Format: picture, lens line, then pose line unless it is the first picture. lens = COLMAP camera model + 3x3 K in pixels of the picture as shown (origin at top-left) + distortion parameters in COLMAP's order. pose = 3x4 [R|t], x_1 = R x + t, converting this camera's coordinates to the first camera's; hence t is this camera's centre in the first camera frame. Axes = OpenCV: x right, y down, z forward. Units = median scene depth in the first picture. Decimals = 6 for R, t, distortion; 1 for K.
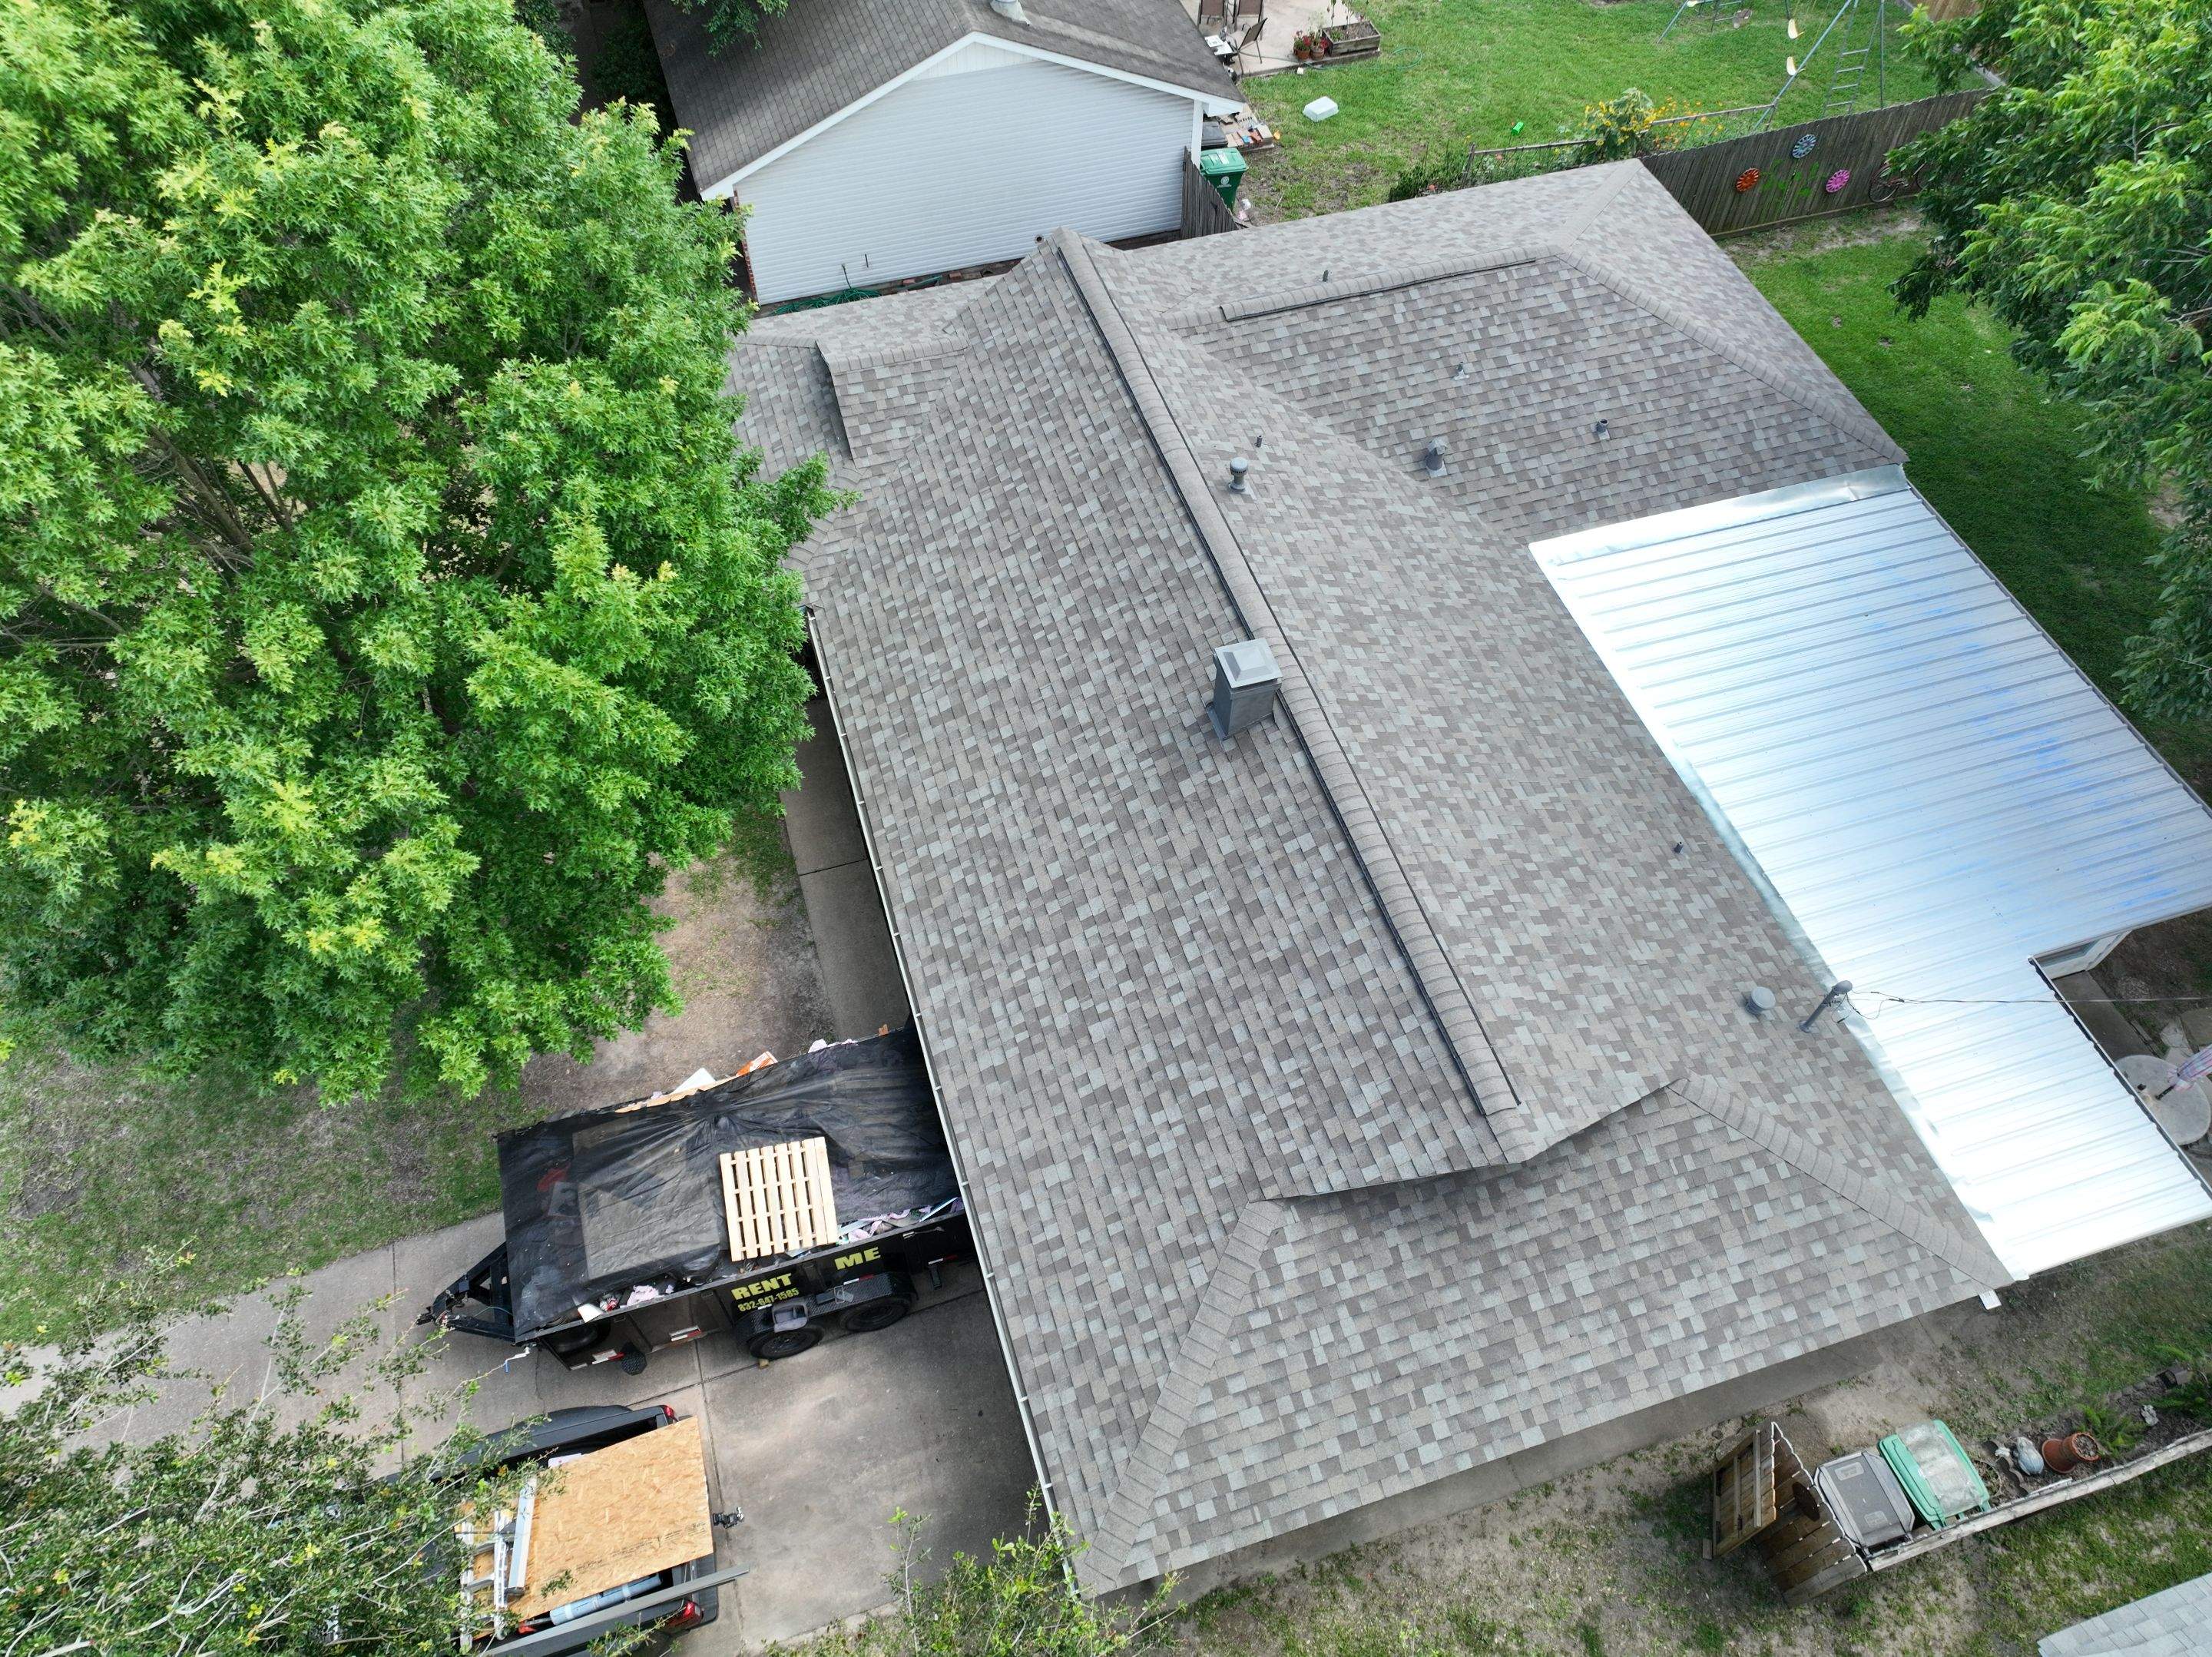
lens RADIAL K [[1552.1, 0, 1101.3], [0, 1552.1, 826.9], [0, 0, 1]] dist [-0.003163, 0.019107]
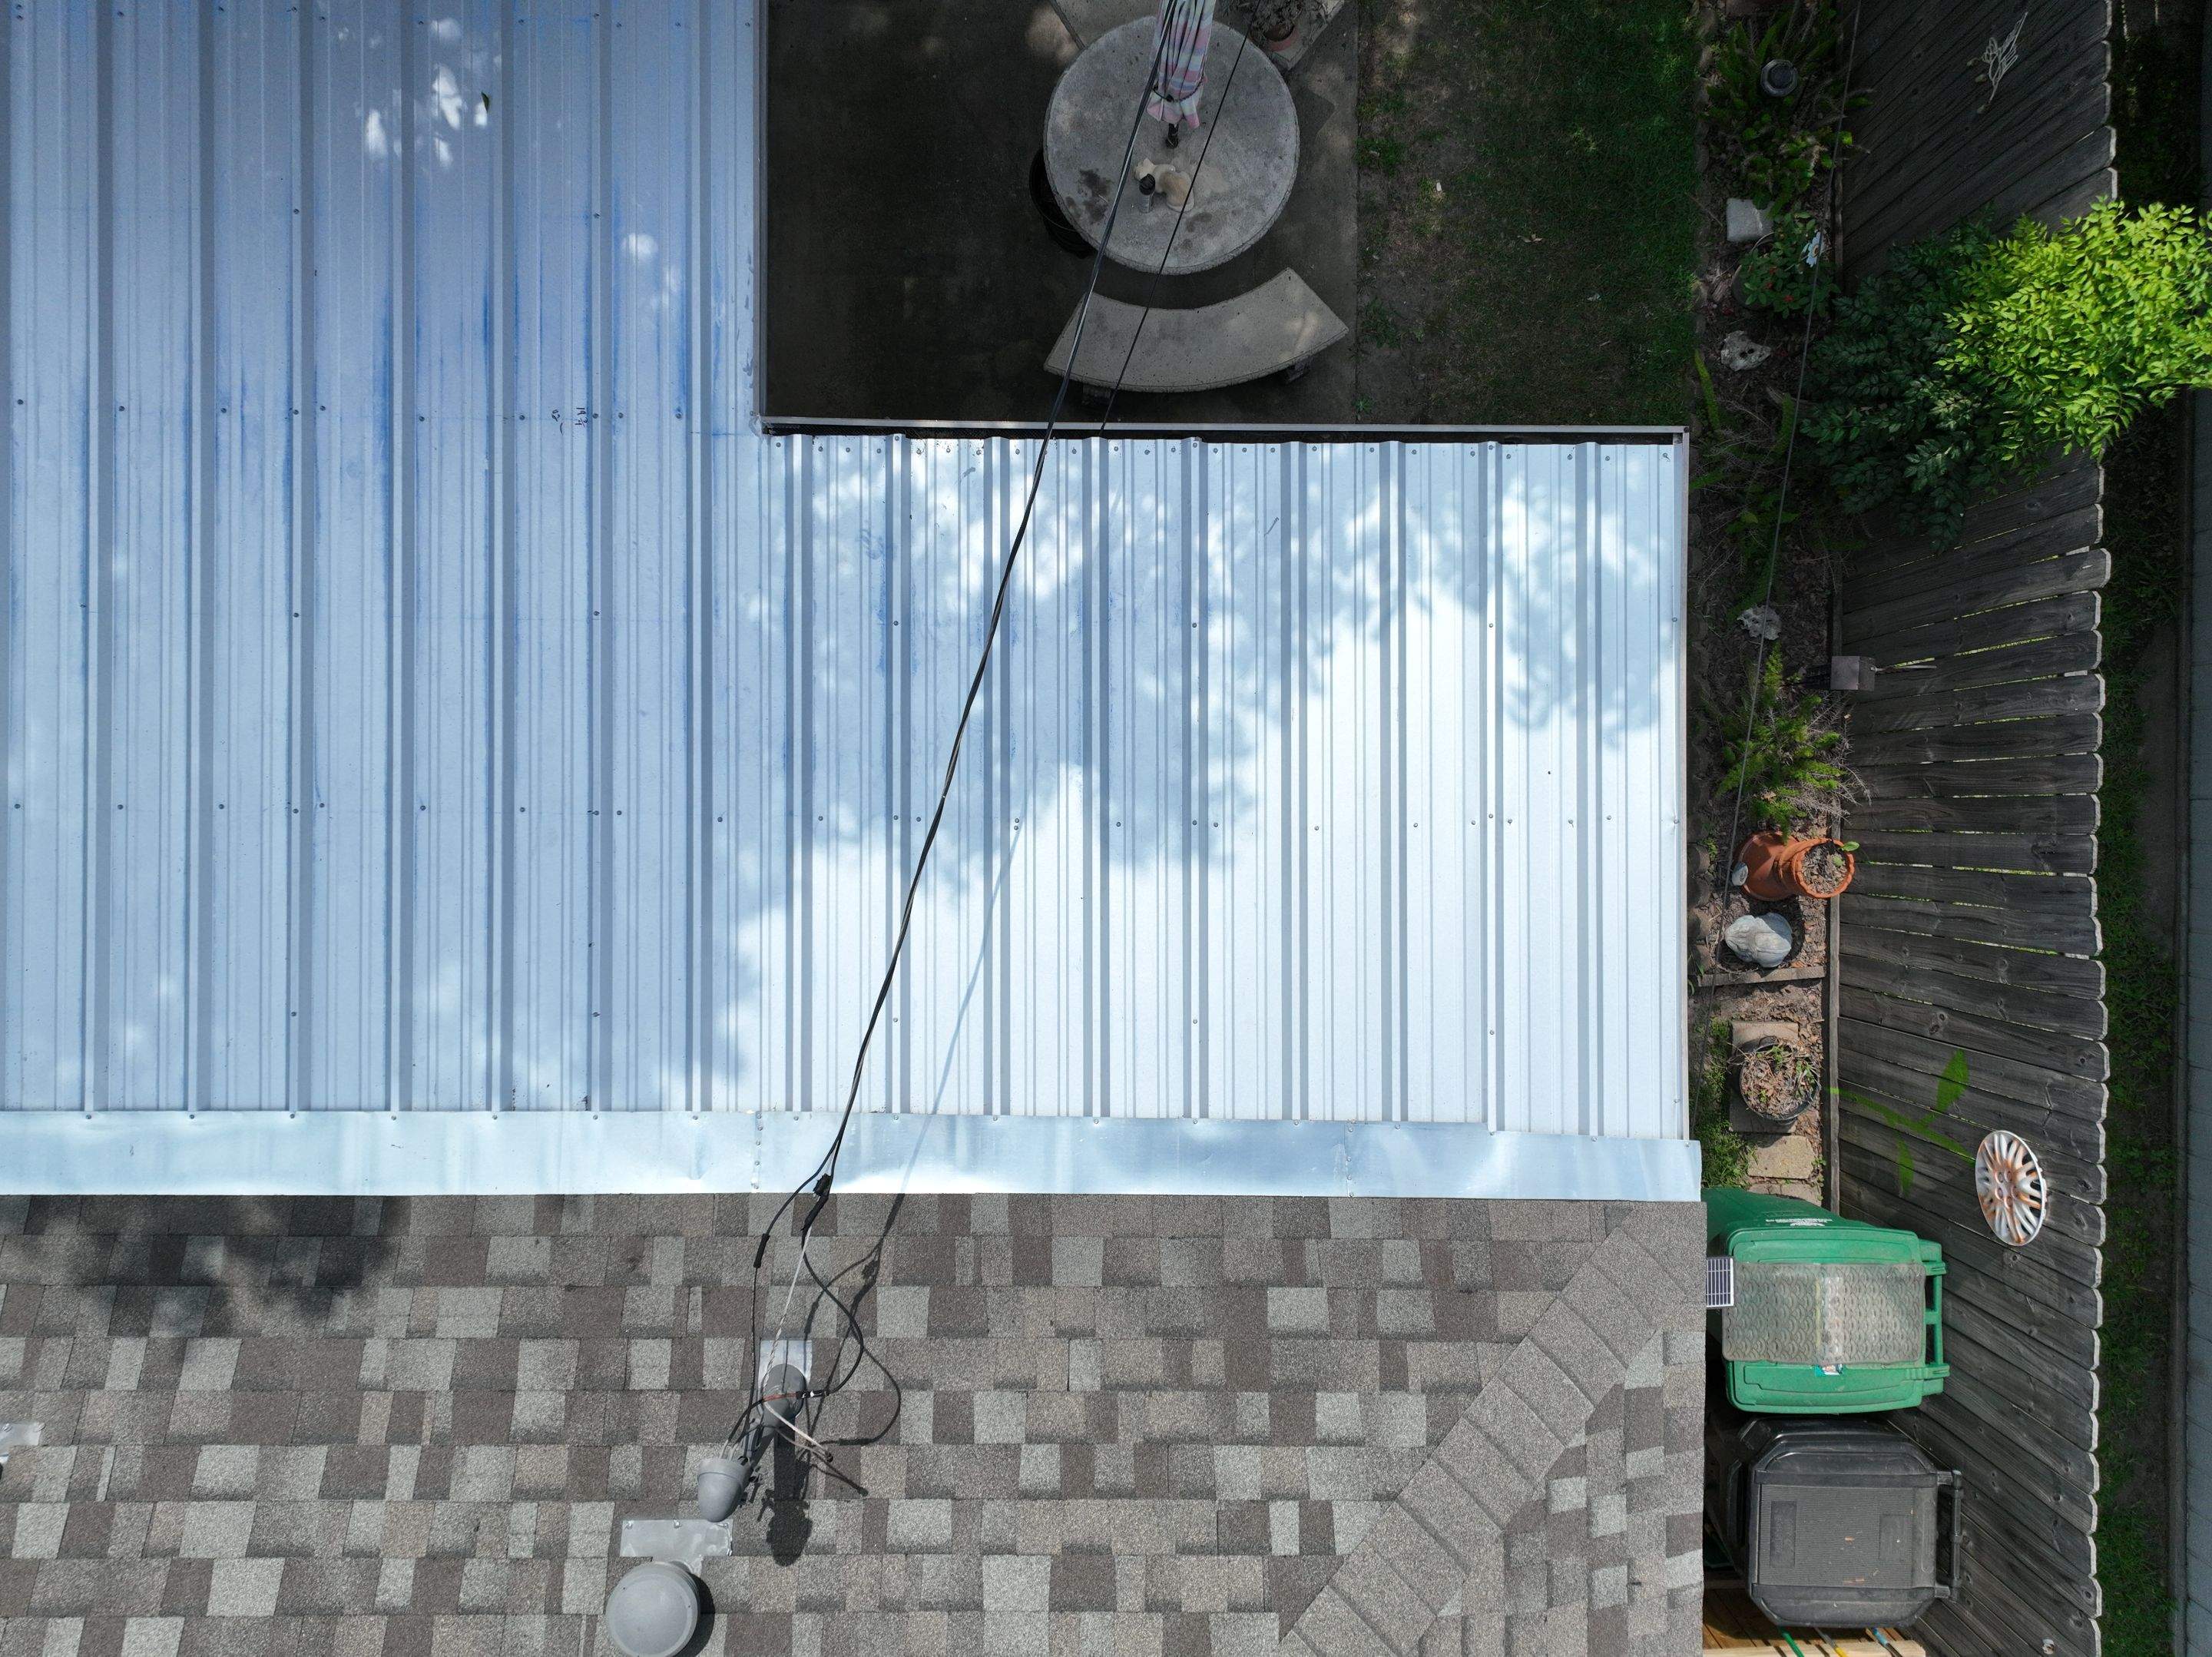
lens RADIAL K [[1552.1, 0, 1104.8], [0, 1552.1, 832.4], [0, 0, 1]] dist [-0.003163, 0.019107]
pose [[0.301759, -0.953329, -0.010210, 0.508183], [0.774902, 0.239015, 0.585148, -0.018406], [-0.555398, -0.184485, 0.810862, 0.659578]]
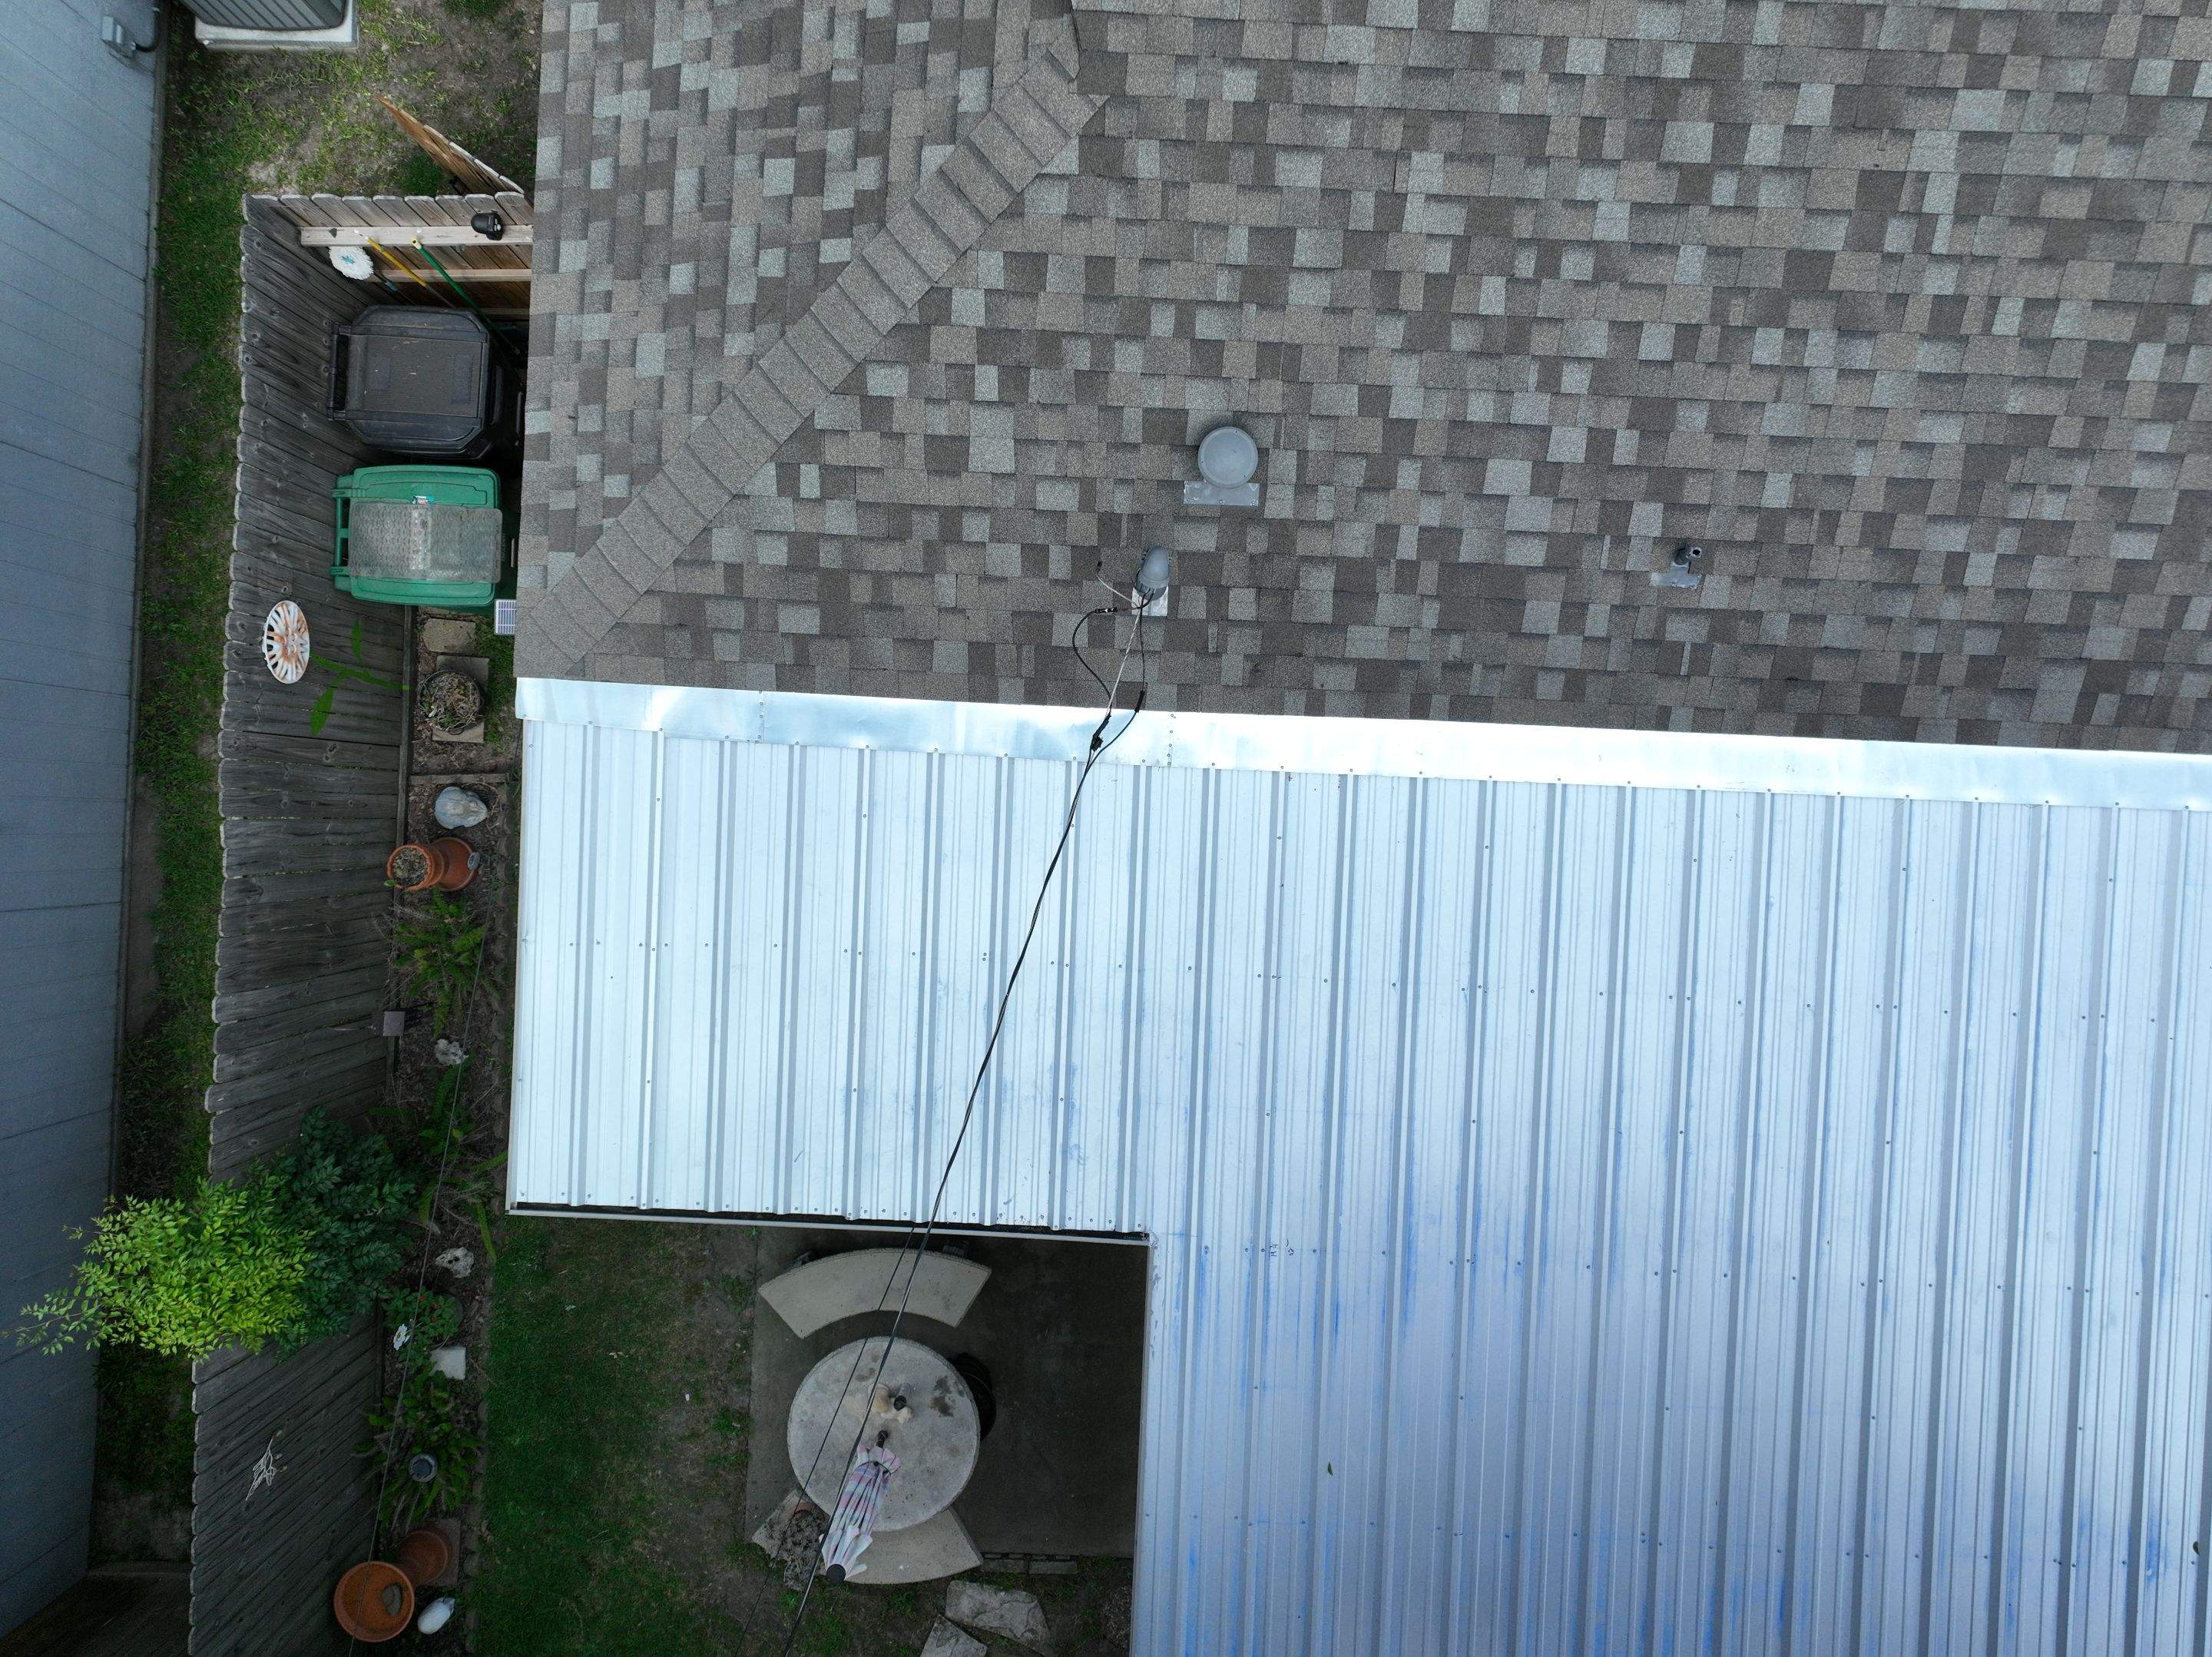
lens RADIAL K [[1552.1, 0, 1101.8], [0, 1552.1, 822.4], [0, 0, 1]] dist [-0.003163, 0.019107]
pose [[-0.340816, 0.940130, 0.000046, 0.459596], [-0.769886, -0.279127, 0.573903, -0.110703], [0.539556, 0.195560, 0.818924, 0.576806]]
